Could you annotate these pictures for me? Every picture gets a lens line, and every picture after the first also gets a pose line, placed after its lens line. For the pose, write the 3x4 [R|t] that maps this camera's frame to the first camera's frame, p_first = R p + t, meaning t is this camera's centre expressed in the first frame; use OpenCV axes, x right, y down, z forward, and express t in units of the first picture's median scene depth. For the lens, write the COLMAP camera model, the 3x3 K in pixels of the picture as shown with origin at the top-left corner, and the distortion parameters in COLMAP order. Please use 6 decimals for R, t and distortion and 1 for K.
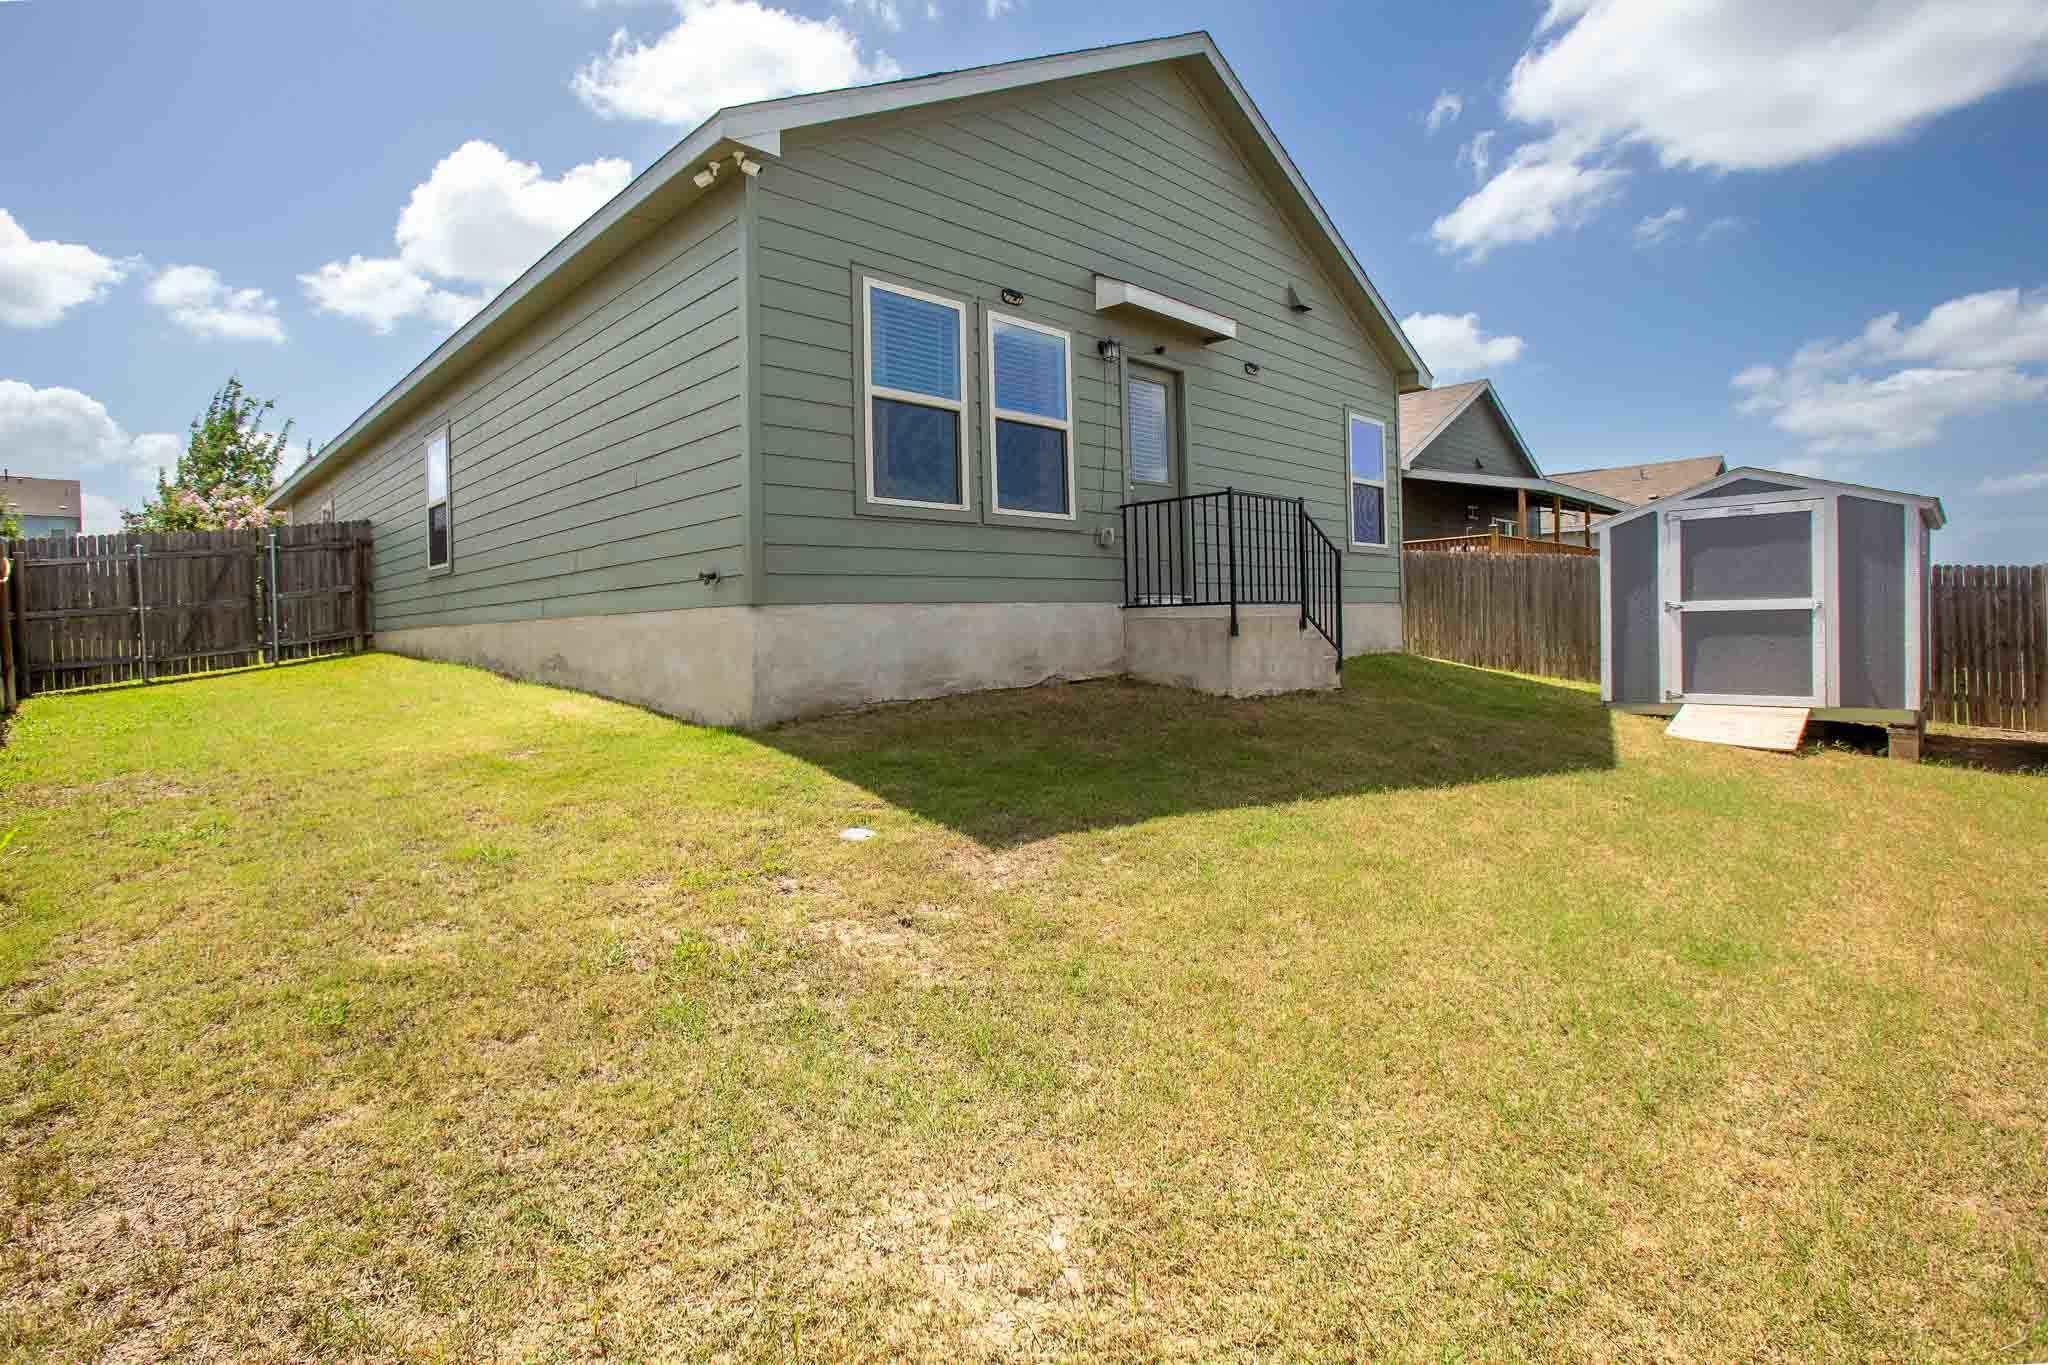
lens RADIAL K [[947.1, 0, 1025.9], [0, 947.1, 662.1], [0, 0, 1]] dist [-0.015450, 0.000109]
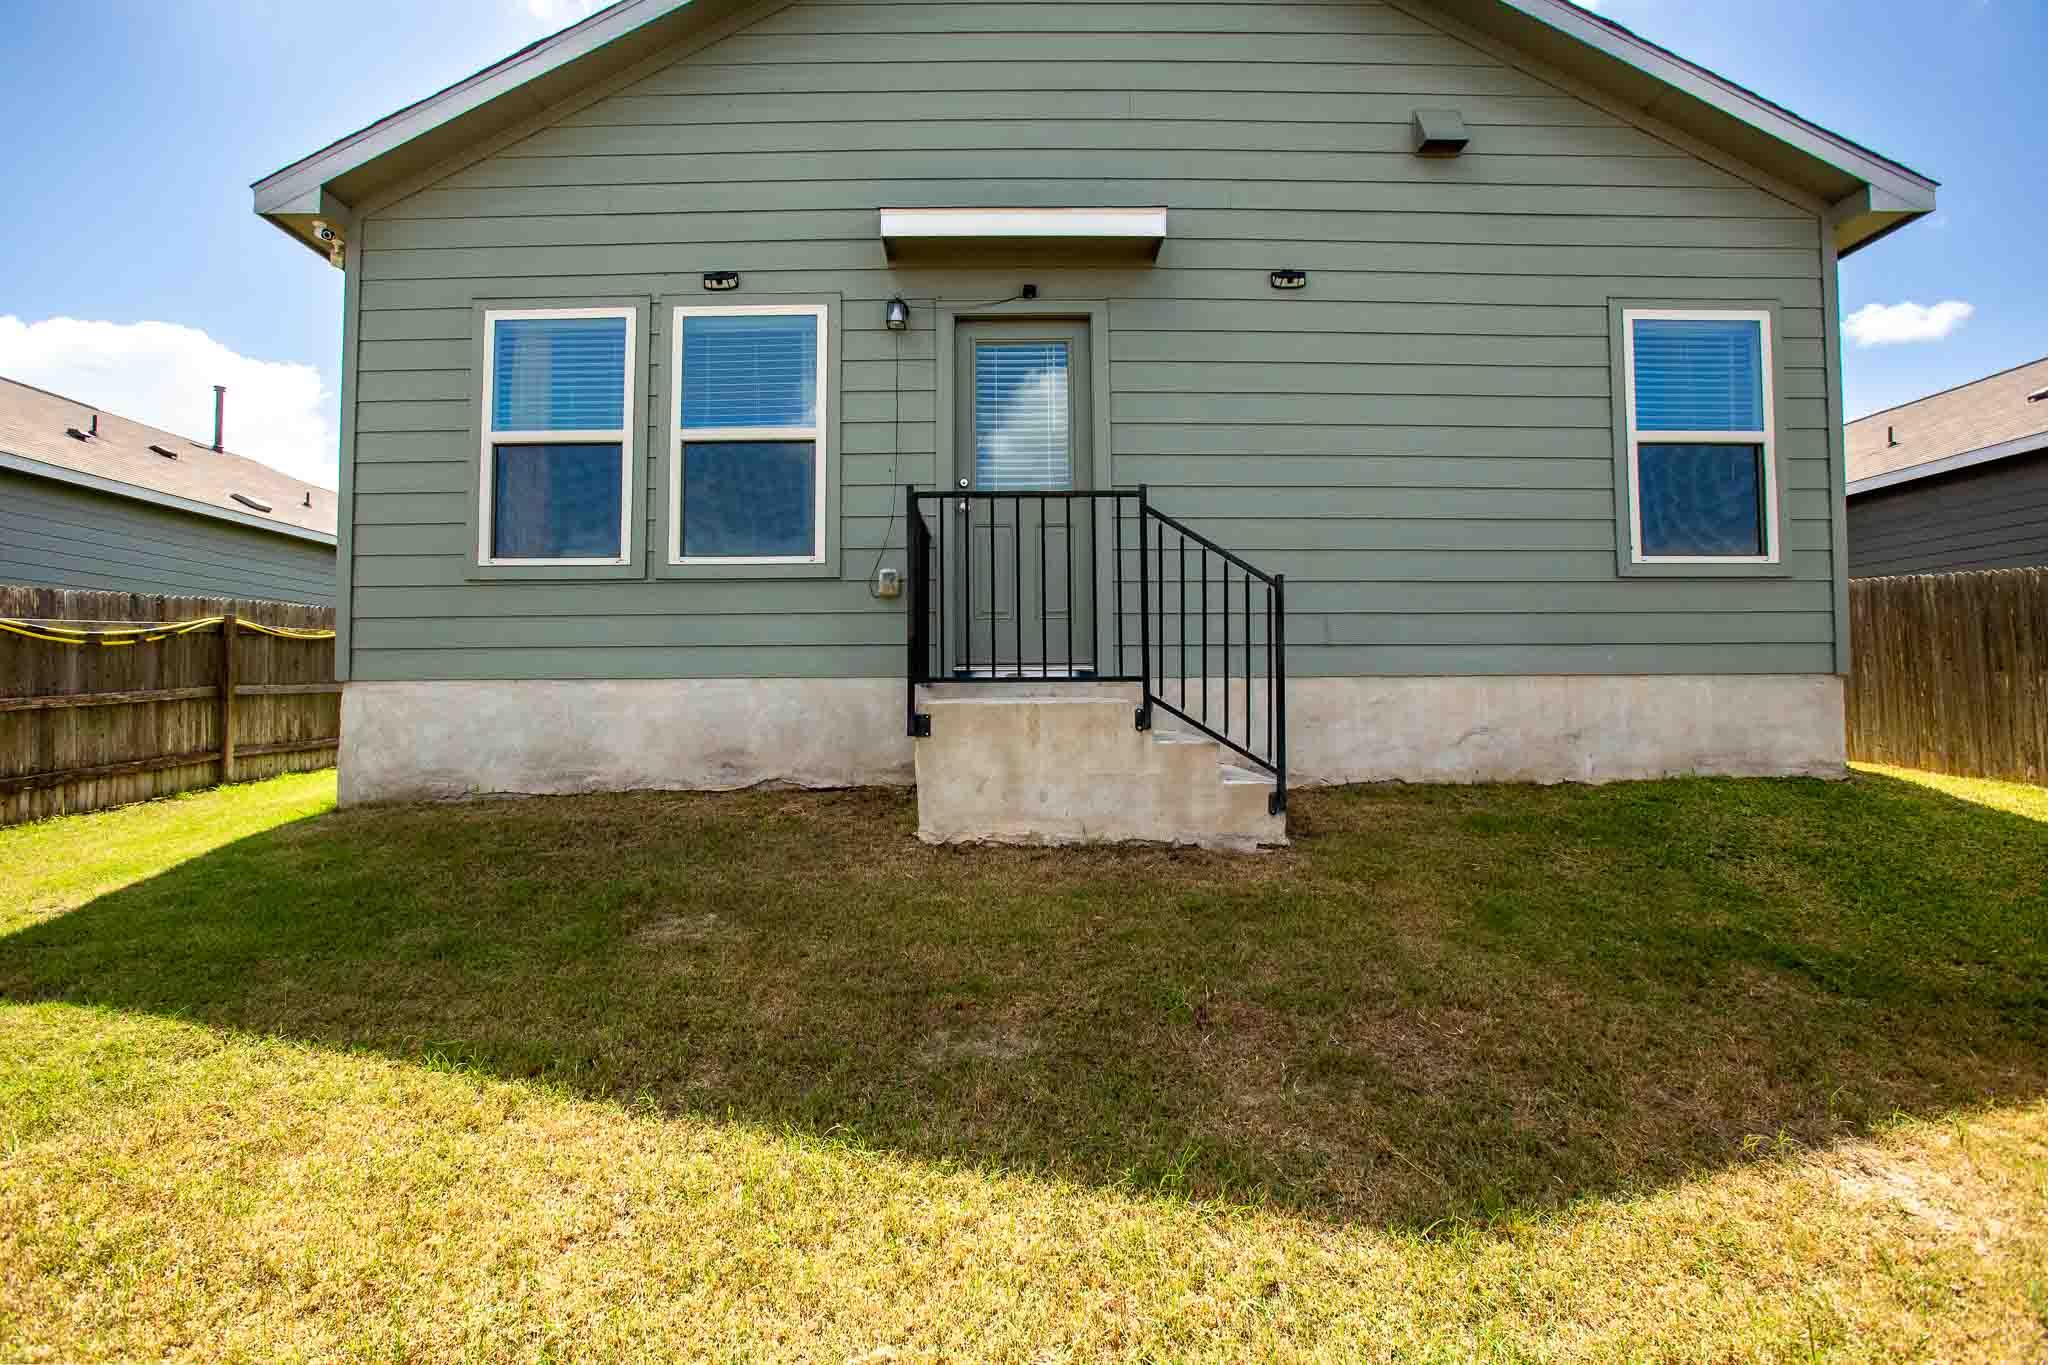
lens RADIAL K [[914.0, 0, 1021.8], [0, 914.0, 708.2], [0, 0, 1]] dist [-0.033193, -0.000043]
pose [[0.718186, 0.022640, -0.695483, 0.668176], [-0.041948, 0.999061, -0.010795, -0.041003], [0.694586, 0.036926, 0.718462, 0.641994]]
